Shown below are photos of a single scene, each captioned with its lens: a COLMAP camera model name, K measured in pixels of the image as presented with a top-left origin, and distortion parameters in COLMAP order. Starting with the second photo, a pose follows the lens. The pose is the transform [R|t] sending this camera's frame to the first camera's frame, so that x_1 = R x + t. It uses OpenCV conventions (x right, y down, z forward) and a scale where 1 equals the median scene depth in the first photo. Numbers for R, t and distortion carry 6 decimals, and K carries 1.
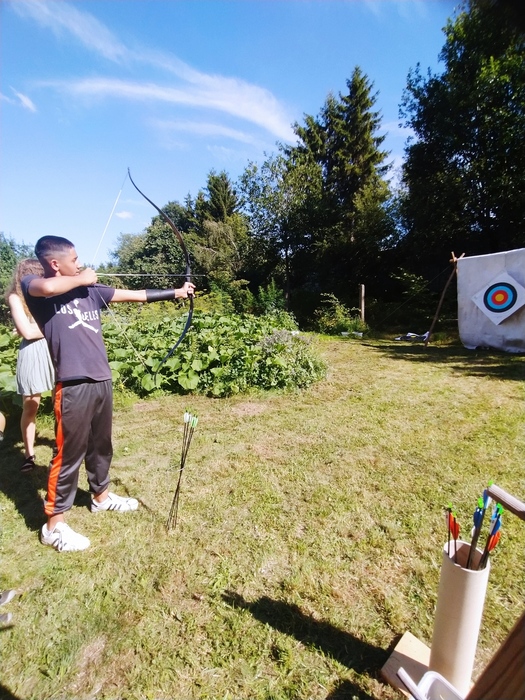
lens RADIAL K [[327.8, 0, 262.6], [0, 327.8, 342.3], [0, 0, 1]] dist [-0.000241, 0.000068]
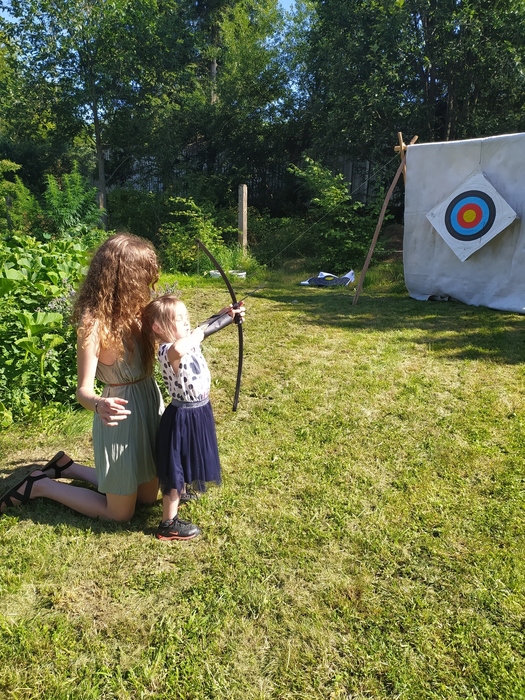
lens RADIAL K [[533.5, 0, 262.5], [0, 533.5, 350.0], [0, 0, 1]] dist [0.090806, -0.120538]
pose [[0.934430, -0.058683, 0.351280, -0.006965], [0.012891, 0.991258, 0.131304, -0.025717], [-0.355915, -0.118166, 0.927017, 0.169689]]
